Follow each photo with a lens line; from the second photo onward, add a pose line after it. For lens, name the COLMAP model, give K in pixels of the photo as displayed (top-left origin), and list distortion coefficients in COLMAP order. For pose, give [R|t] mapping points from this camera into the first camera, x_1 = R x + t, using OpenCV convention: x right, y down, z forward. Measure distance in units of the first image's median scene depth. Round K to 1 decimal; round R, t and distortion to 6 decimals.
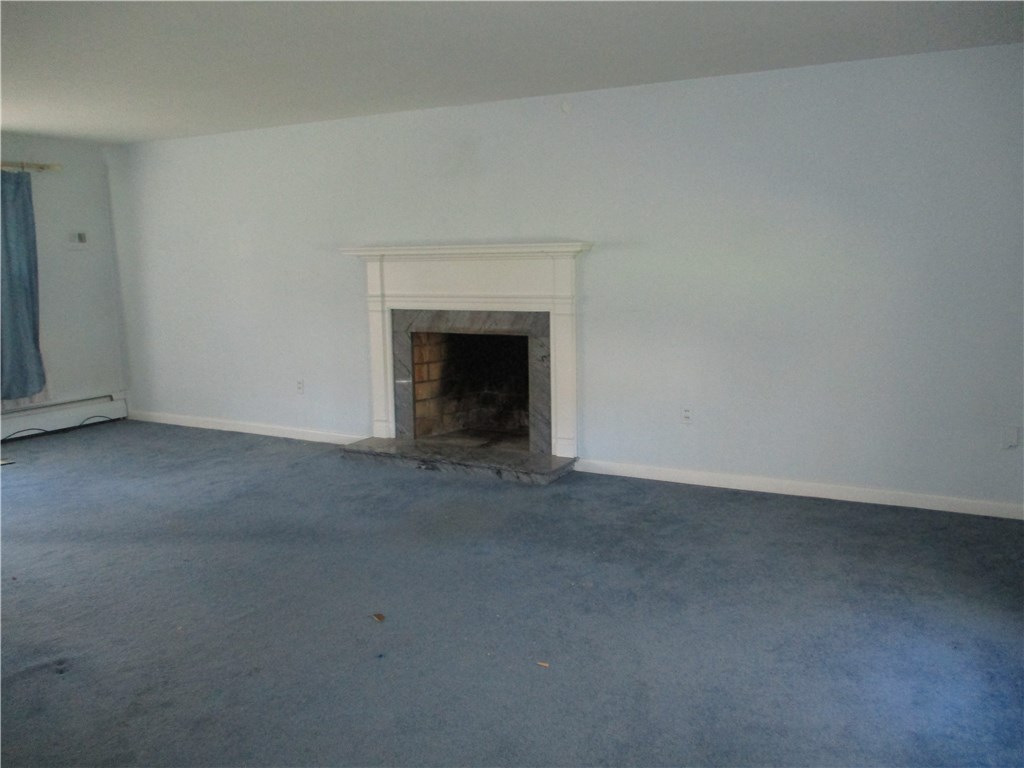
lens RADIAL K [[849.0, 0, 511.7], [0, 849.0, 383.6], [0, 0, 1]] dist [-0.016954, -0.006918]
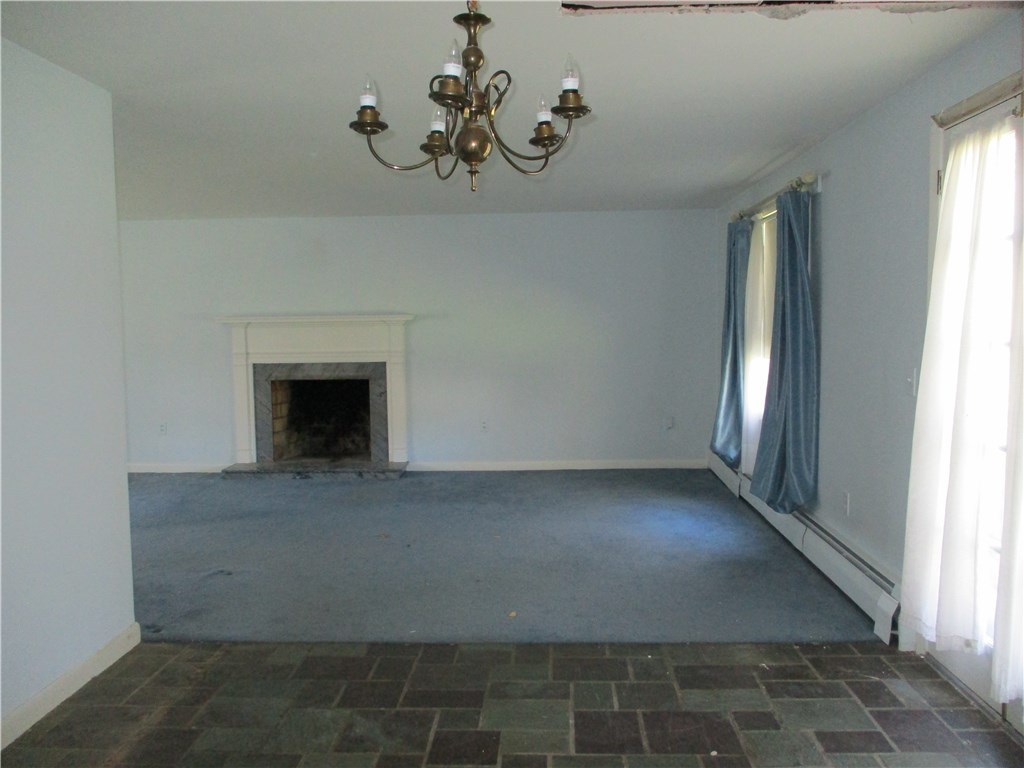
lens RADIAL K [[849.0, 0, 512.9], [0, 849.0, 384.8], [0, 0, 1]] dist [-0.016954, -0.006918]
pose [[0.899312, -0.028407, 0.436384, -0.372935], [0.063165, 0.995862, -0.065345, 0.059383], [-0.432722, 0.086330, 0.897385, -0.371341]]
